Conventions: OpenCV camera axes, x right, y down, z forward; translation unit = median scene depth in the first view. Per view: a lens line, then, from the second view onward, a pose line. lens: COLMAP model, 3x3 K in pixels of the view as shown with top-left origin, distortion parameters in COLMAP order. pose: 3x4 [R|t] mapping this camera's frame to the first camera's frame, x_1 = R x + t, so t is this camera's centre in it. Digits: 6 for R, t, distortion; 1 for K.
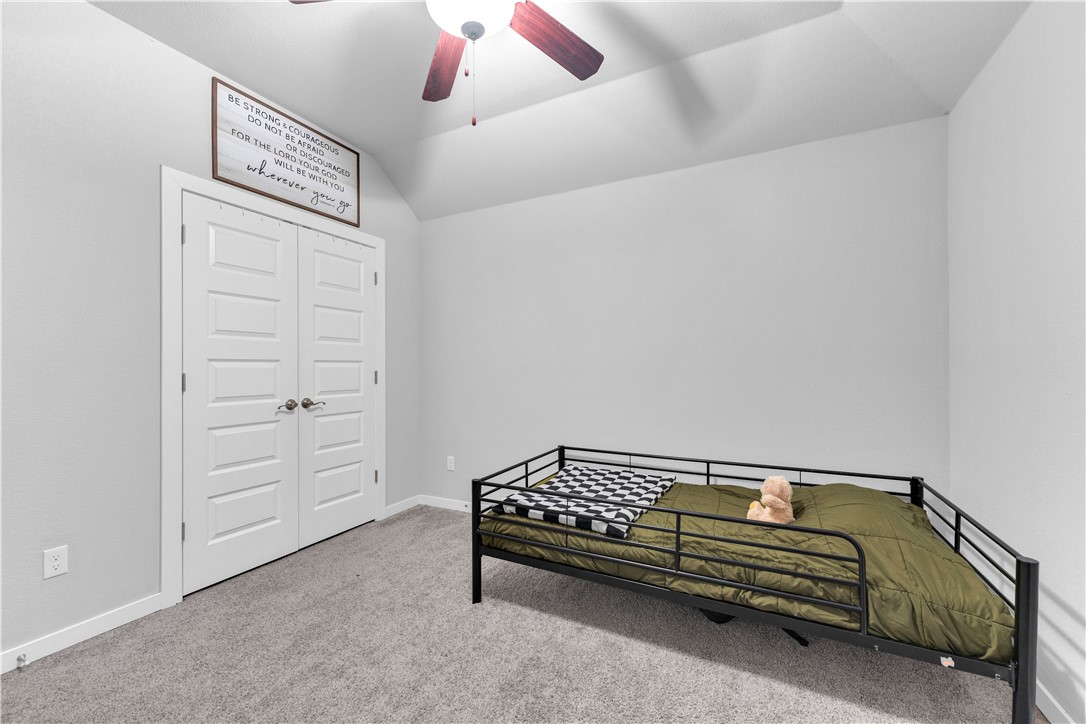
lens RADIAL K [[439.6, 0, 543.0], [0, 439.6, 362.0], [0, 0, 1]] dist [-0.000467, 0.000054]
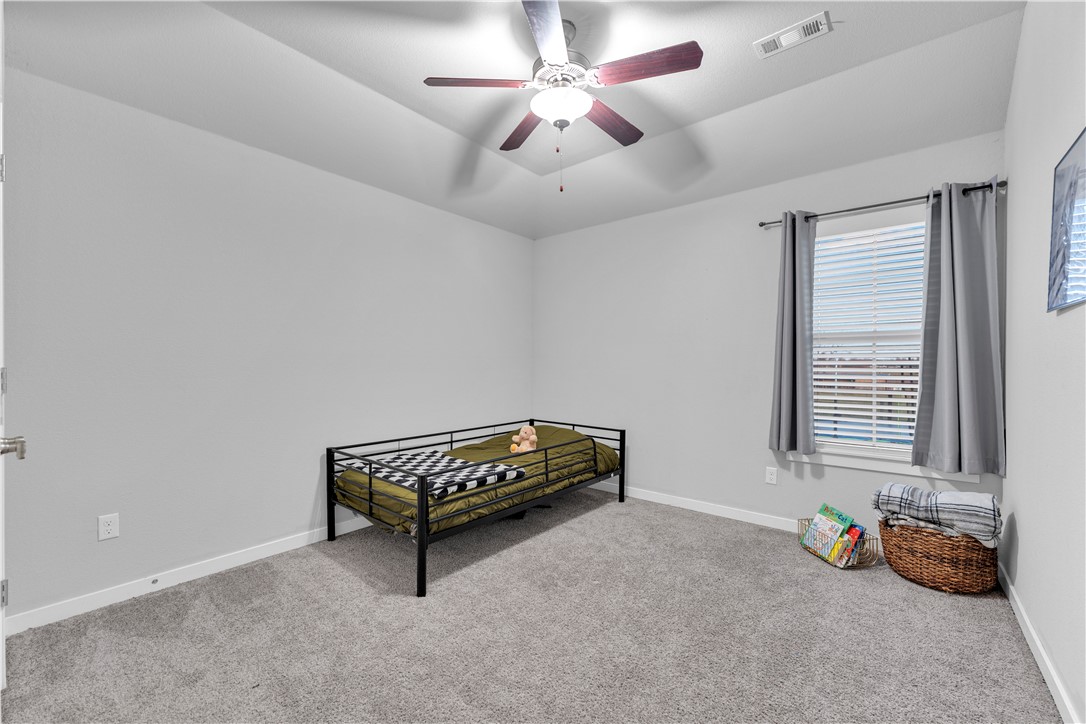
lens RADIAL K [[439.6, 0, 543.0], [0, 439.6, 362.0], [0, 0, 1]] dist [-0.000467, 0.000054]
pose [[0.214741, 0.007780, 0.976640, -1.284711], [-0.013682, 0.999894, -0.004957, 0.016045], [-0.976575, -0.012298, 0.214825, 0.620058]]
